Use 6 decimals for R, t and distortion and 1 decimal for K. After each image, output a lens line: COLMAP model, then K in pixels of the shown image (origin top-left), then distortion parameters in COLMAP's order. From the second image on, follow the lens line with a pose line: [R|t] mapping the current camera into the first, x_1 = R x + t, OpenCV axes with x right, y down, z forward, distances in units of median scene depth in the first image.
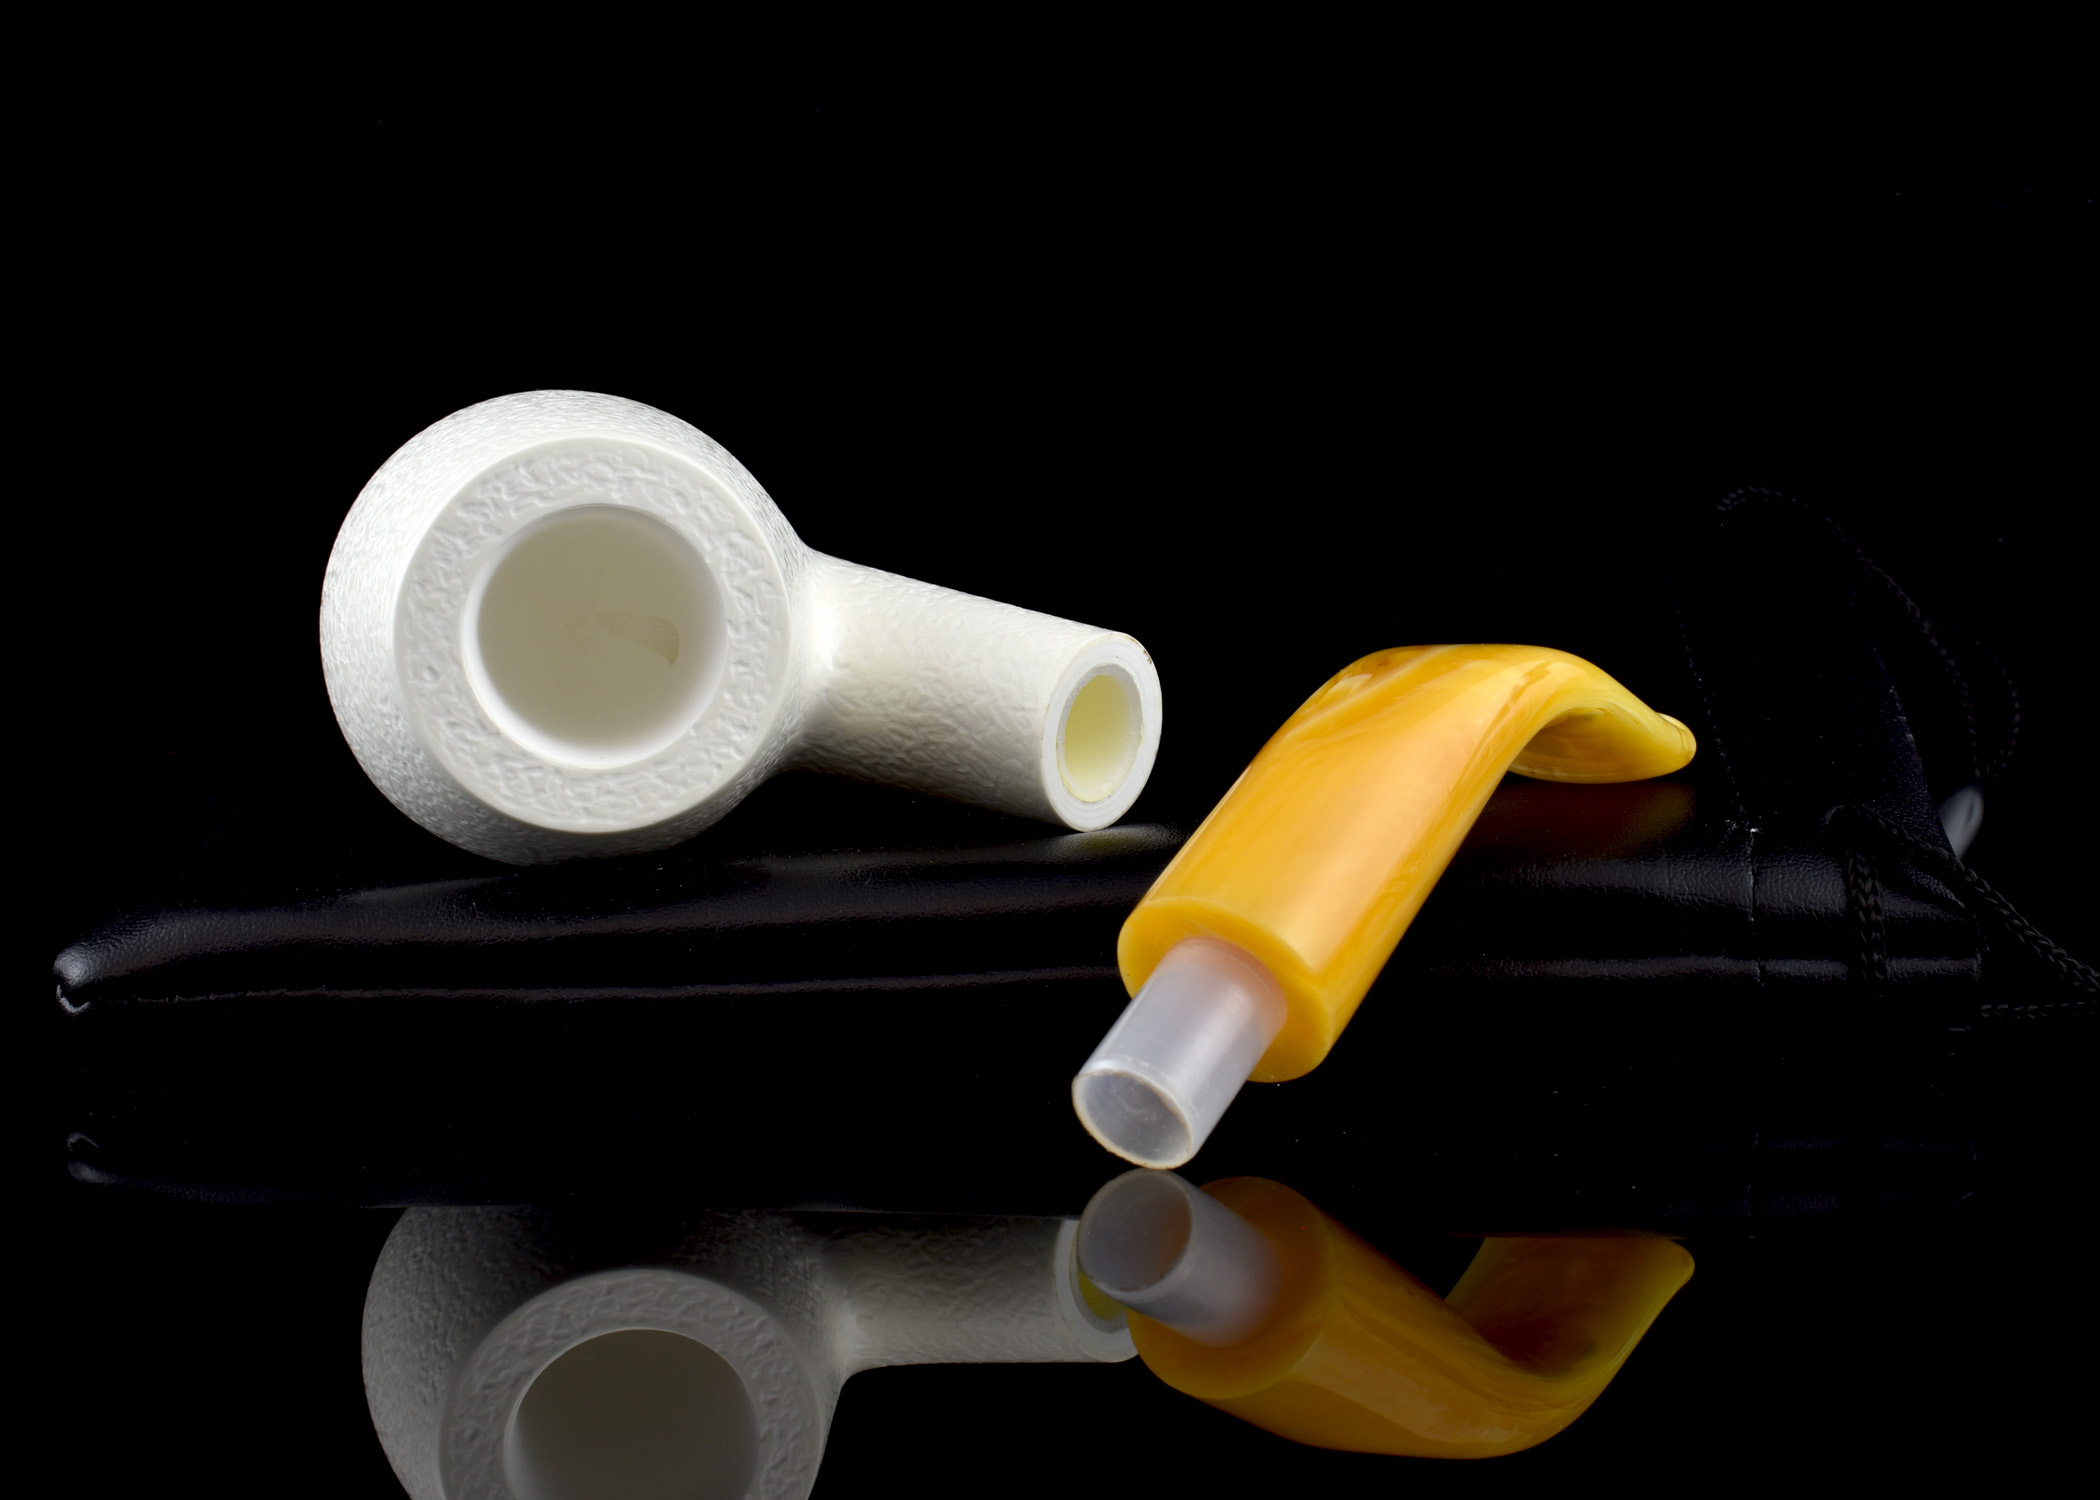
lens RADIAL K [[3485.2, 0, 1049.5], [0, 3485.2, 749.4], [0, 0, 1]] dist [-0.079942, 0.000000]
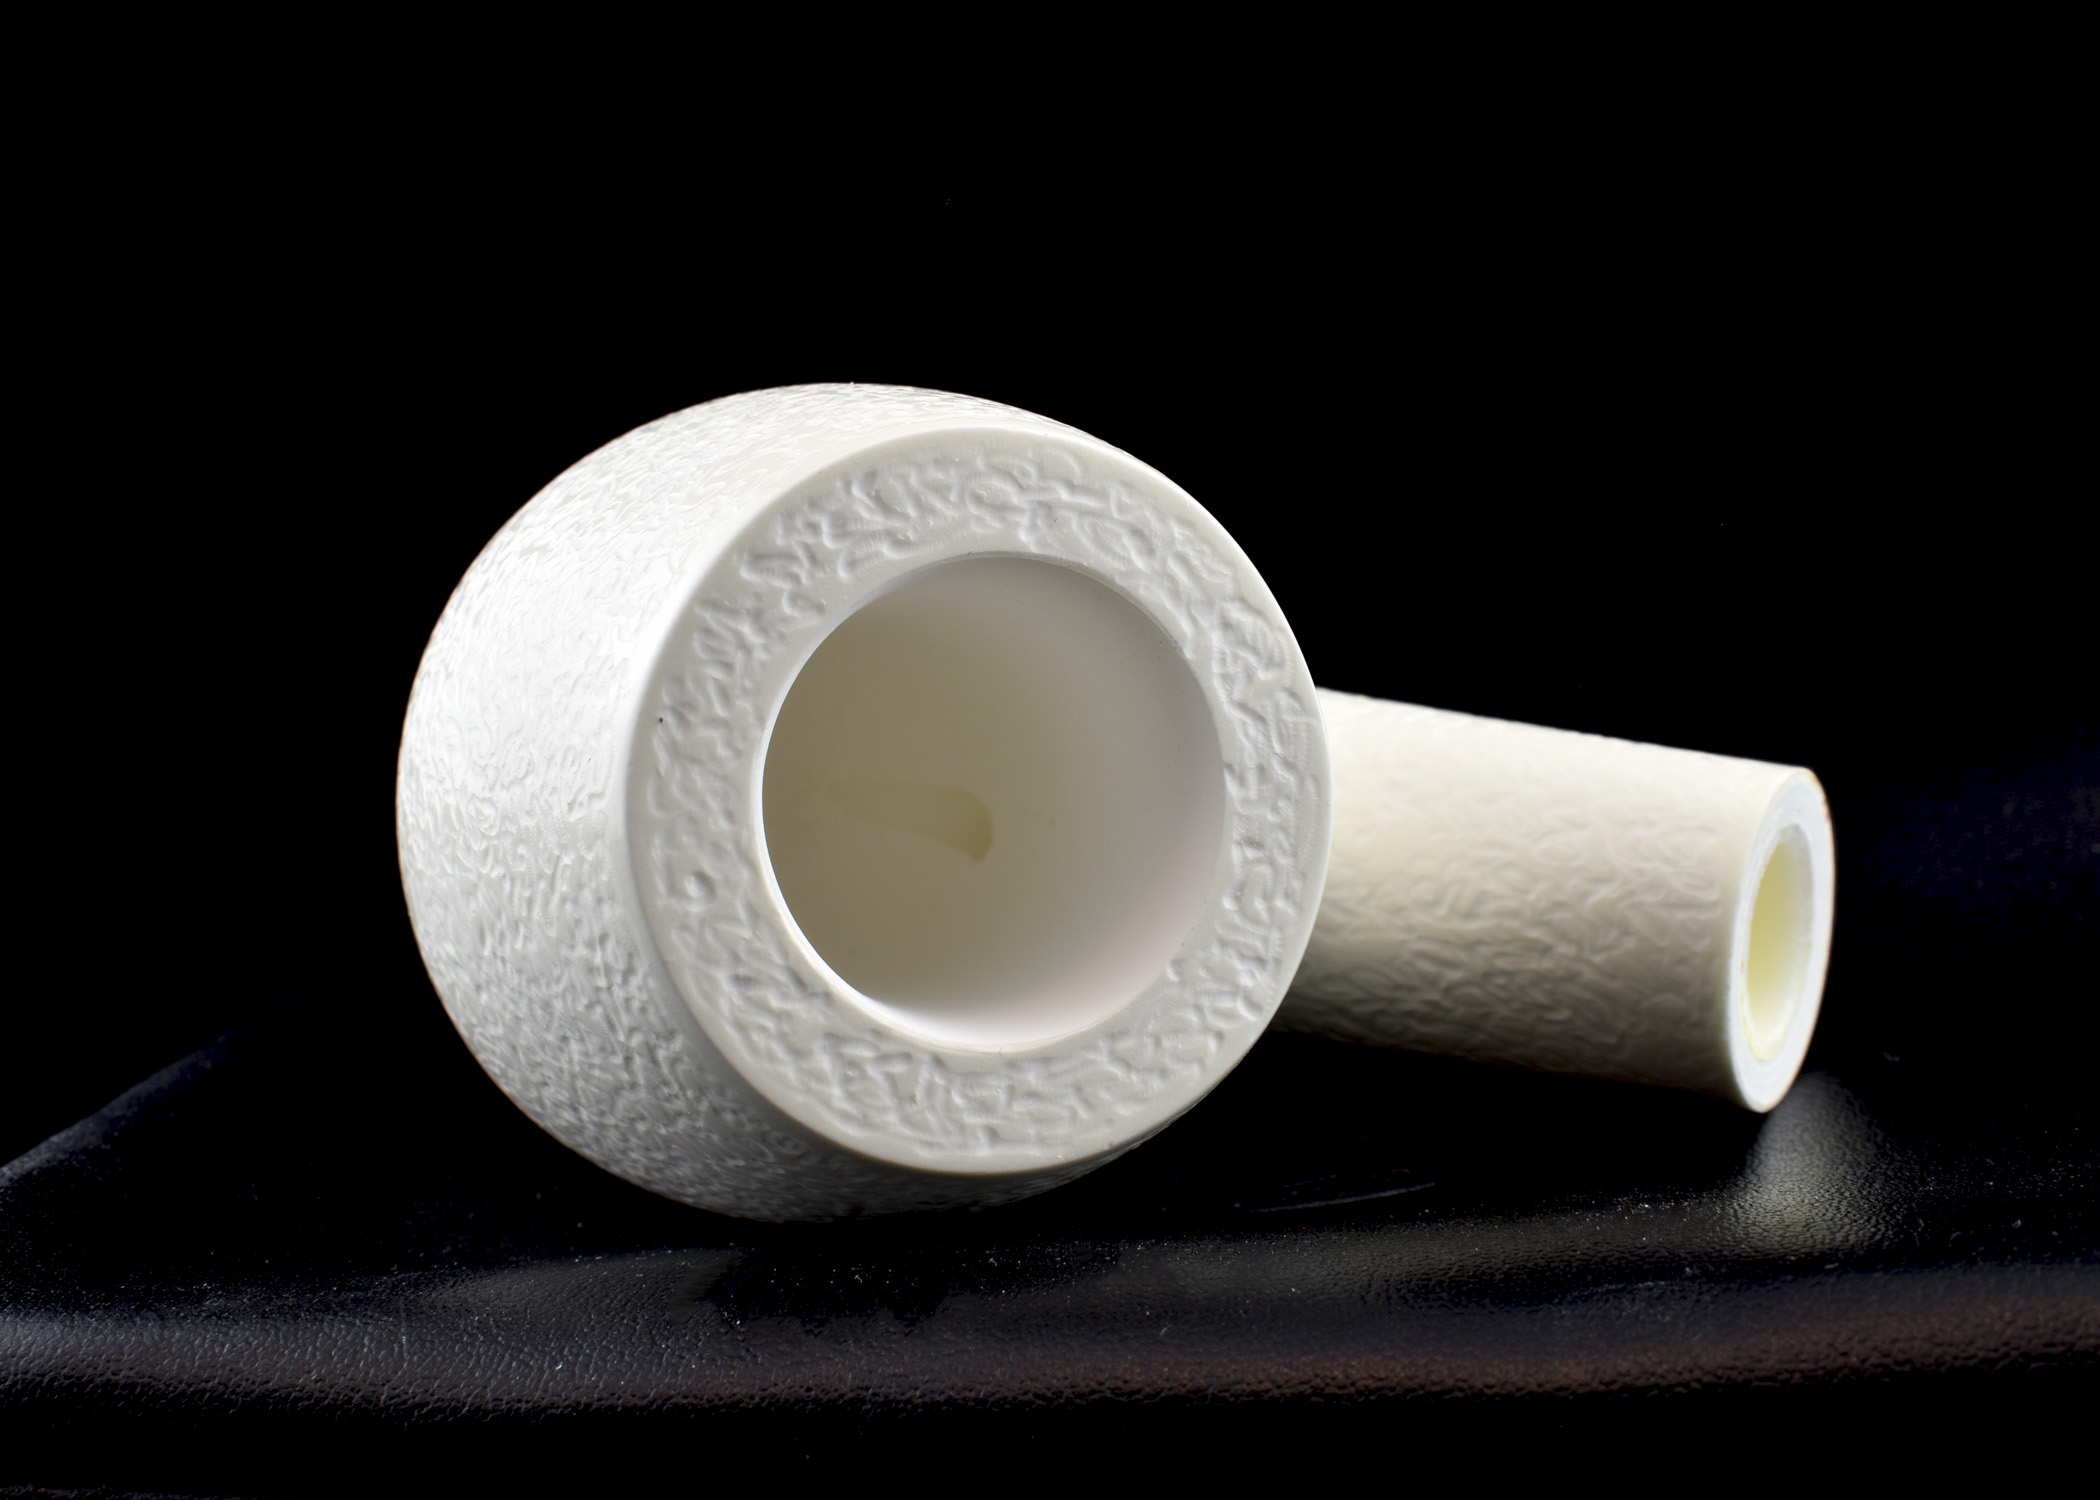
lens RADIAL K [[3071.3, 0, 1050.2], [0, 3071.3, 752.3], [0, 0, 1]] dist [-0.053566, 0.000000]
pose [[0.994718, -0.040184, 0.094450, -0.164977], [0.046544, 0.996725, -0.066135, -0.008607], [-0.091483, 0.070182, 0.993330, 0.528809]]
